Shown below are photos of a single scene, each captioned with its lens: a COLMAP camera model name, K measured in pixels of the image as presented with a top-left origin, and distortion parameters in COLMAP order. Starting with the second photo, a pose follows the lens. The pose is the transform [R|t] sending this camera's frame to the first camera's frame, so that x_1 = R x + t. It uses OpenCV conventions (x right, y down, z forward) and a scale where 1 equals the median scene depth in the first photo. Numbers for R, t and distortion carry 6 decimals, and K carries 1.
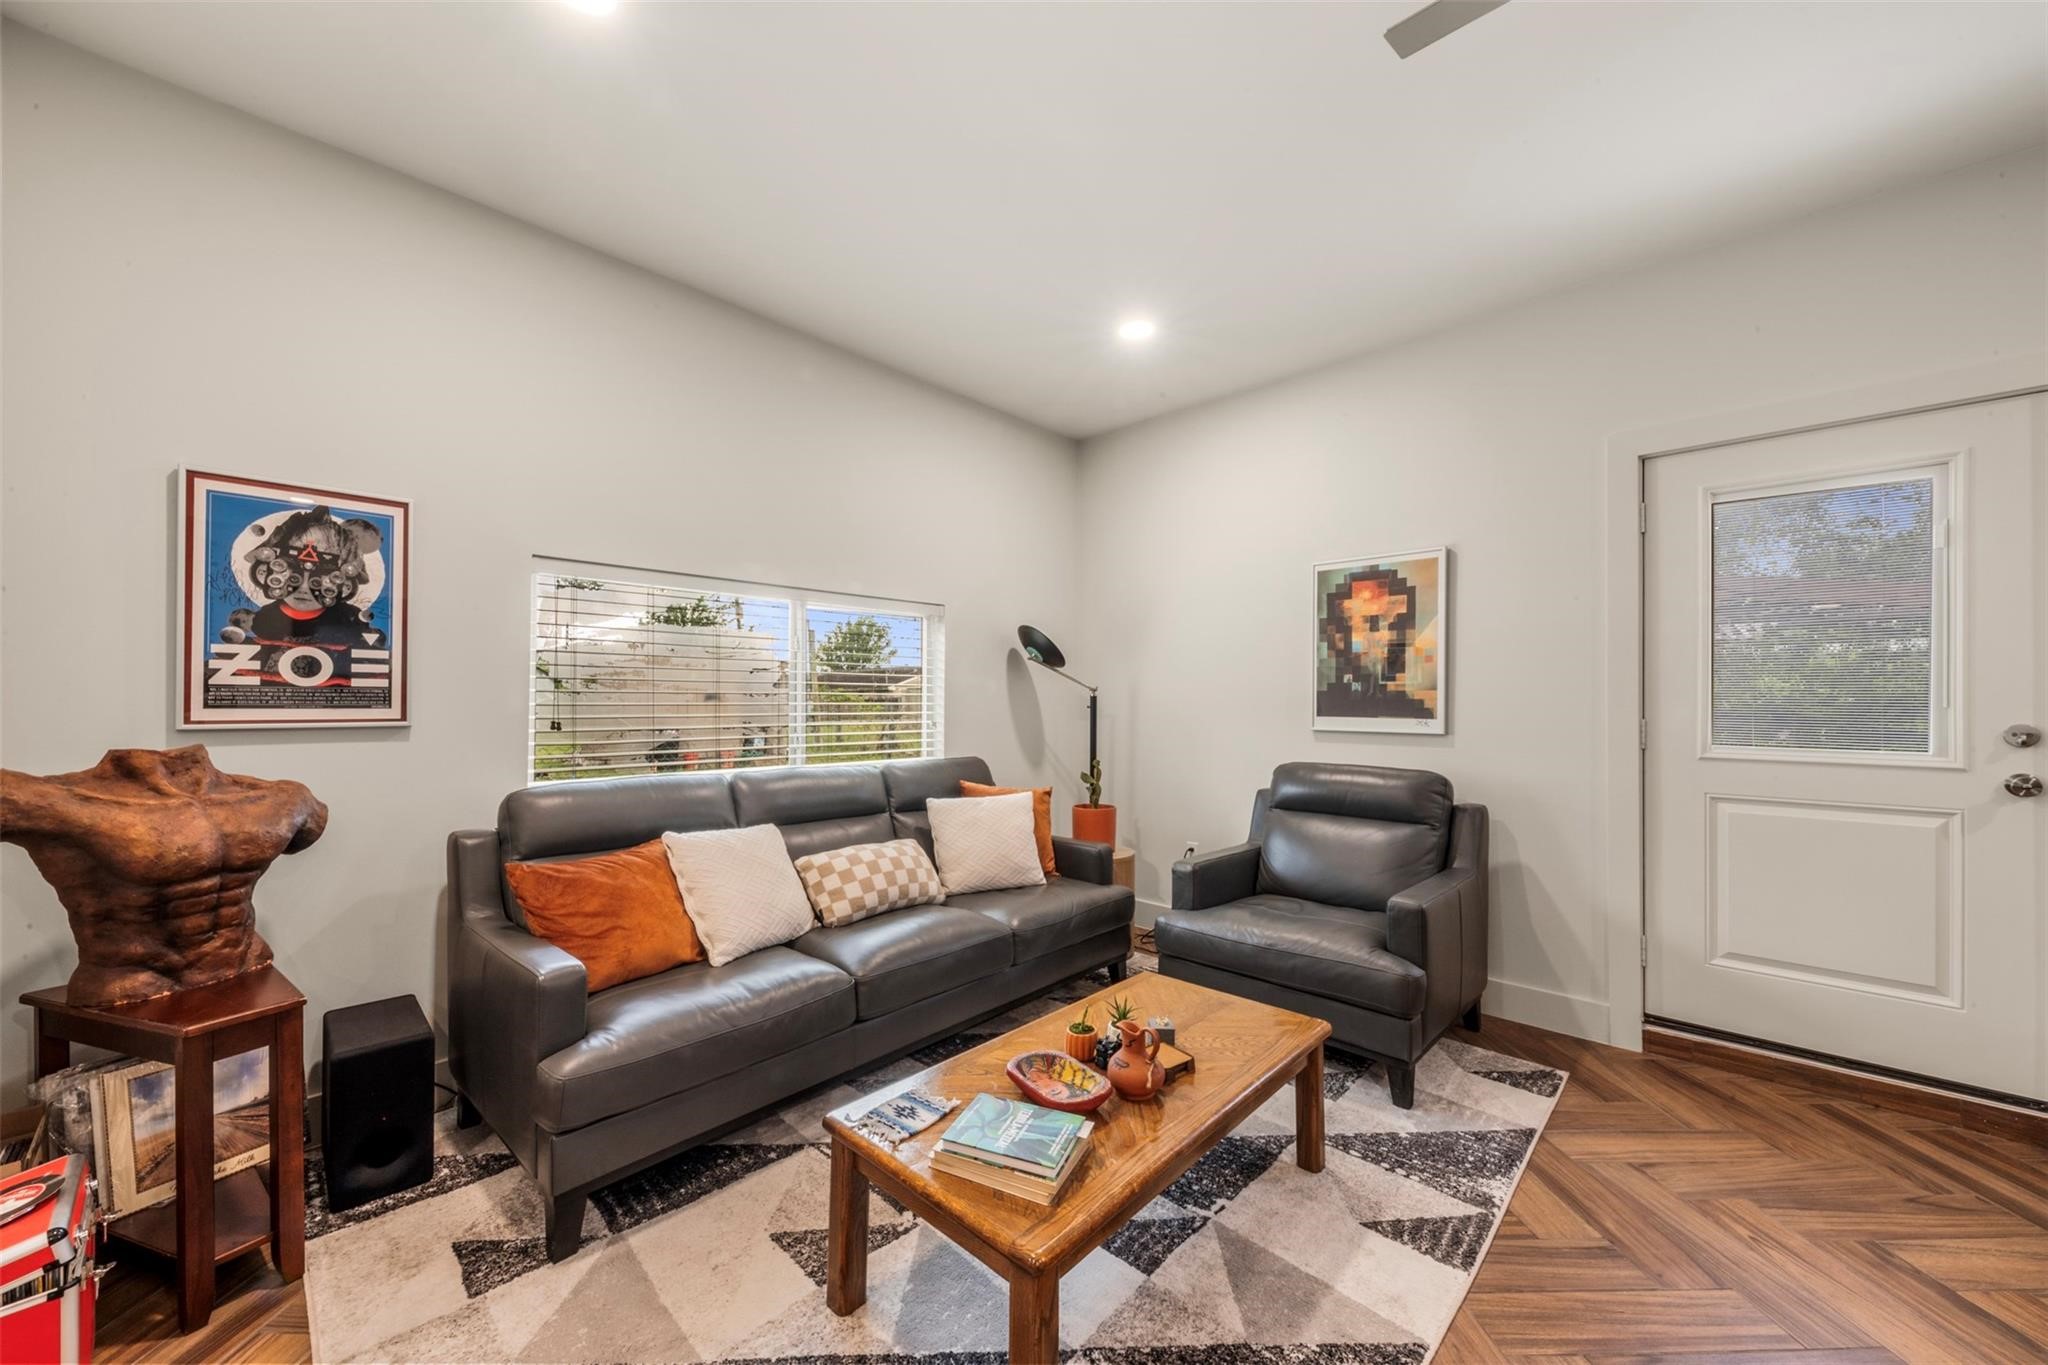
lens RADIAL K [[751.3, 0, 1034.0], [0, 751.3, 696.6], [0, 0, 1]] dist [-0.001833, -0.001319]
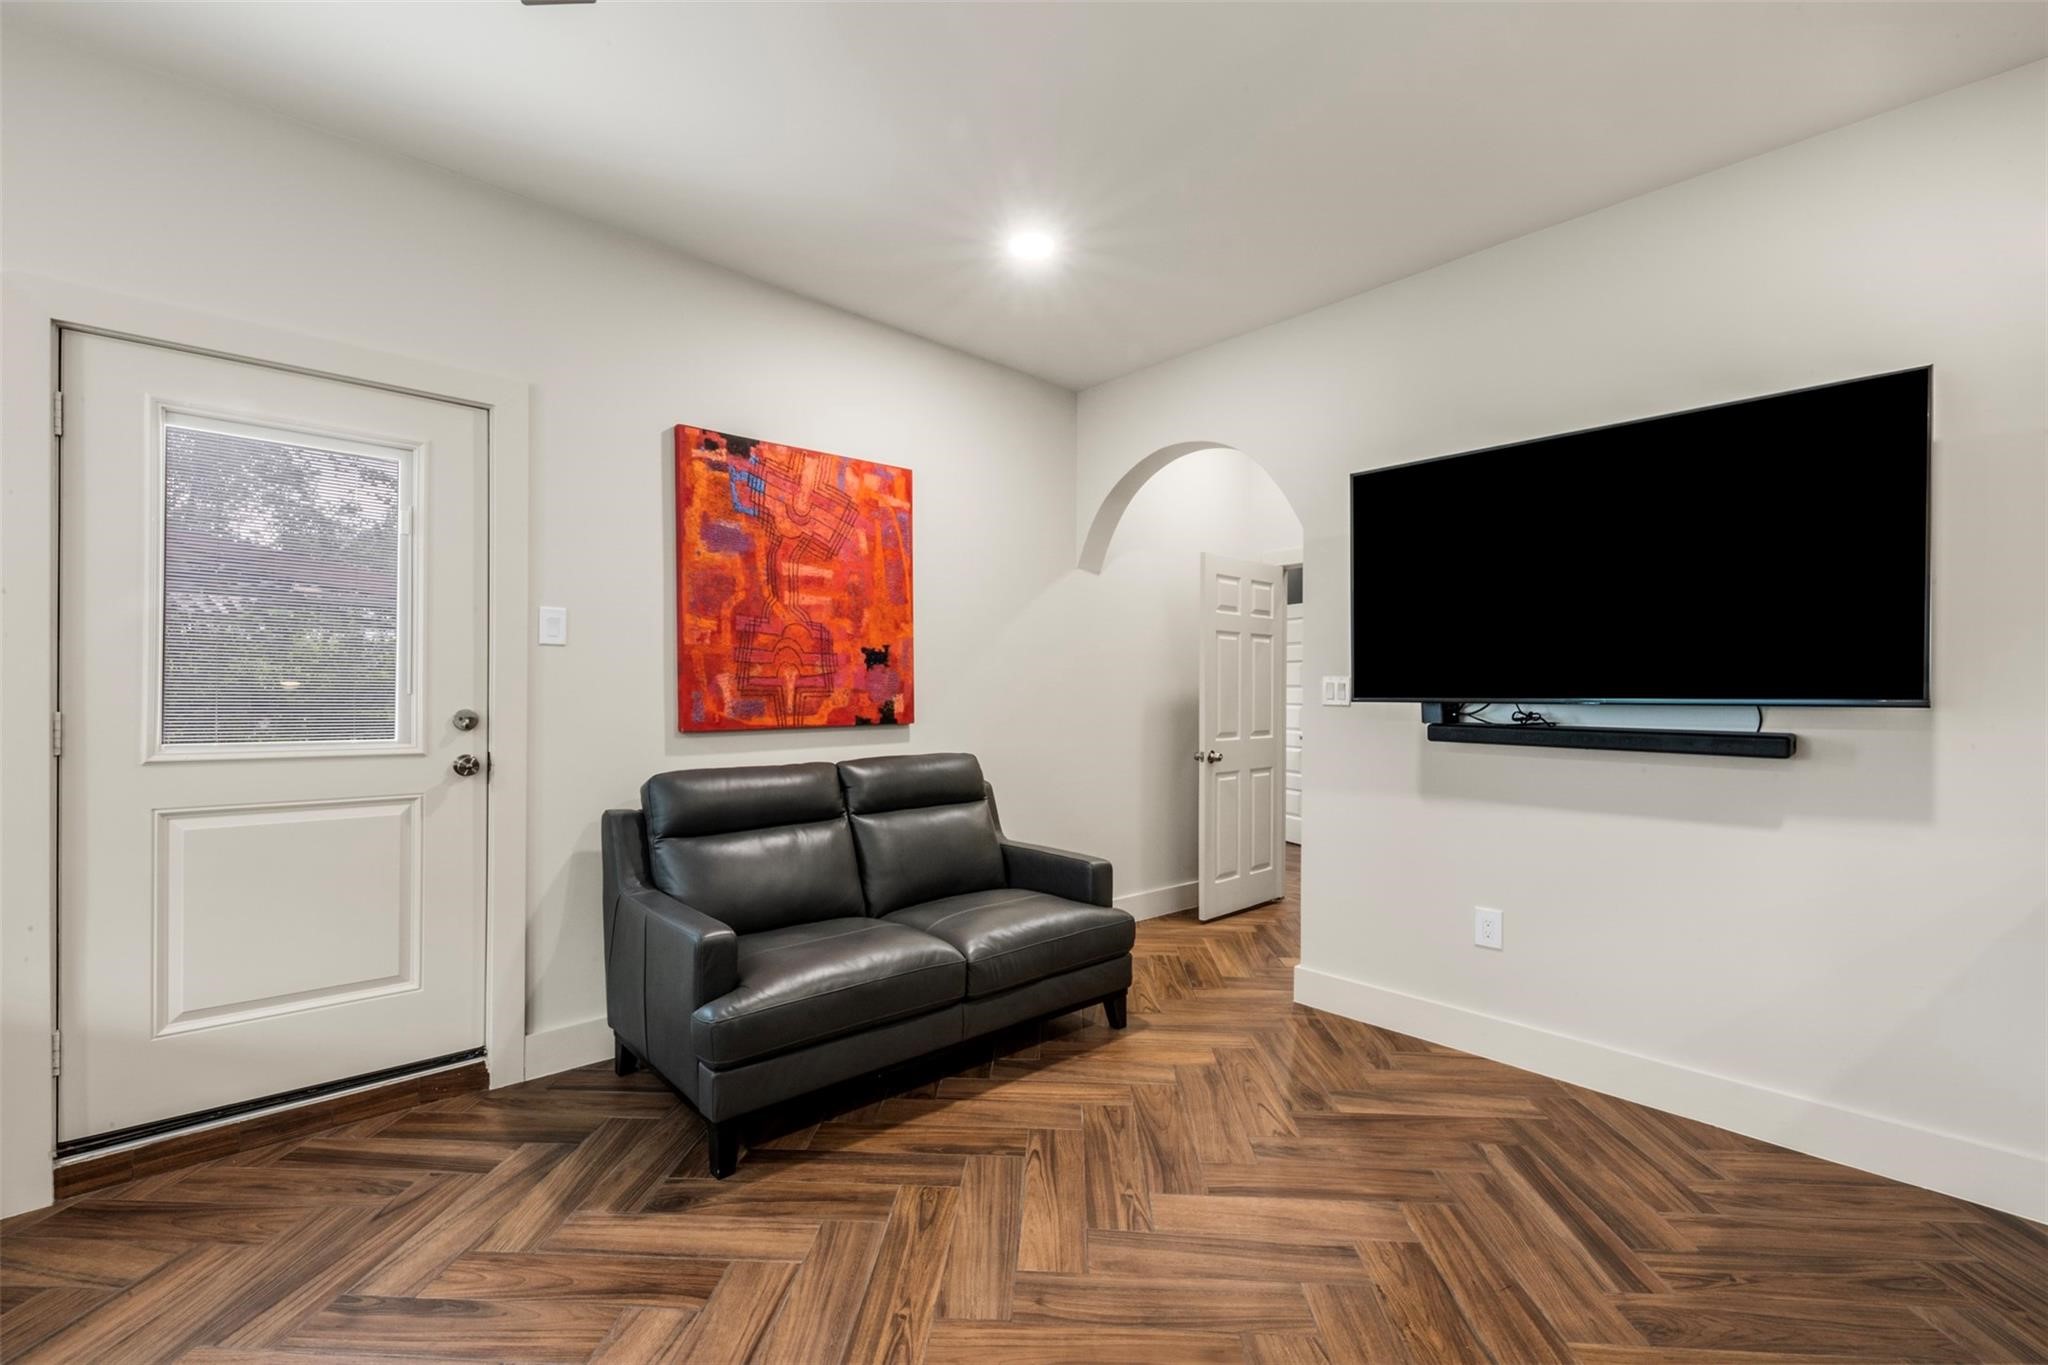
lens RADIAL K [[865.4, 0, 1023.1], [0, 865.4, 689.6], [0, 0, 1]] dist [0.008122, -0.002993]
pose [[0.069379, 0.000462, 0.997590, 0.114079], [-0.008656, 0.999963, 0.000139, 0.002453], [-0.997553, -0.008645, 0.069380, 0.096398]]
